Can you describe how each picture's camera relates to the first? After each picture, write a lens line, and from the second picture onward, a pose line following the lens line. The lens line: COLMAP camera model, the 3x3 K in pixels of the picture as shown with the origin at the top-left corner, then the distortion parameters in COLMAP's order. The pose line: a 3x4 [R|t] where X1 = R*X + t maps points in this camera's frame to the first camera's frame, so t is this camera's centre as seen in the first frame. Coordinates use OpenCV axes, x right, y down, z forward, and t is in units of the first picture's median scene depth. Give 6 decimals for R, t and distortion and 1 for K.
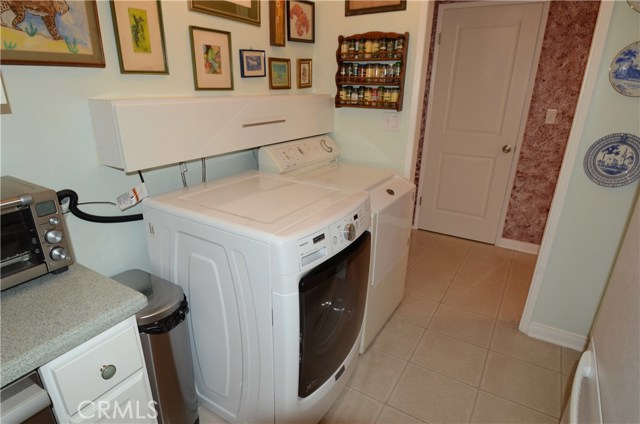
lens RADIAL K [[361.4, 0, 313.1], [0, 361.4, 230.4], [0, 0, 1]] dist [-0.006842, -0.020892]
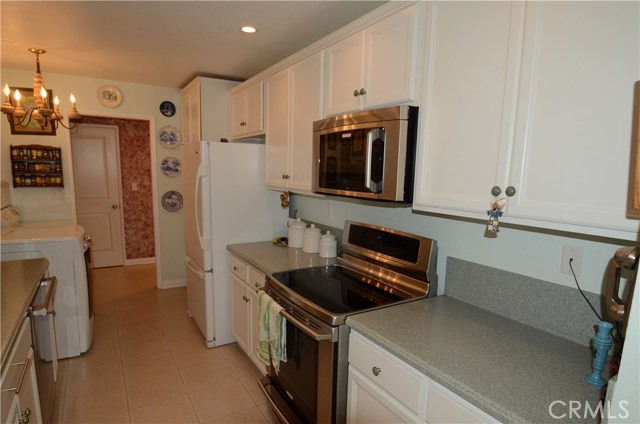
lens RADIAL K [[361.4, 0, 313.1], [0, 361.4, 230.4], [0, 0, 1]] dist [-0.006842, -0.020892]
pose [[0.458289, -0.148581, 0.876296, -0.737926], [0.312520, 0.949908, -0.002381, 0.242459], [-0.832047, 0.274951, 0.481767, -0.770730]]
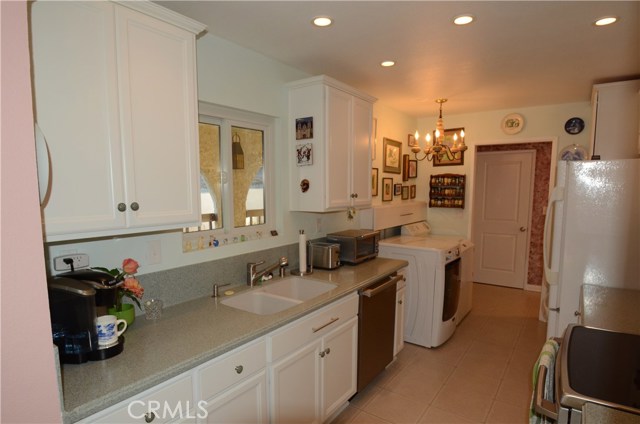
lens RADIAL K [[361.4, 0, 313.1], [0, 361.4, 230.4], [0, 0, 1]] dist [-0.006842, -0.020892]
pose [[0.997251, -0.005062, -0.073921, -0.451383], [-0.014346, 0.965595, -0.259653, 0.325846], [0.072692, 0.260000, 0.962869, -0.985642]]
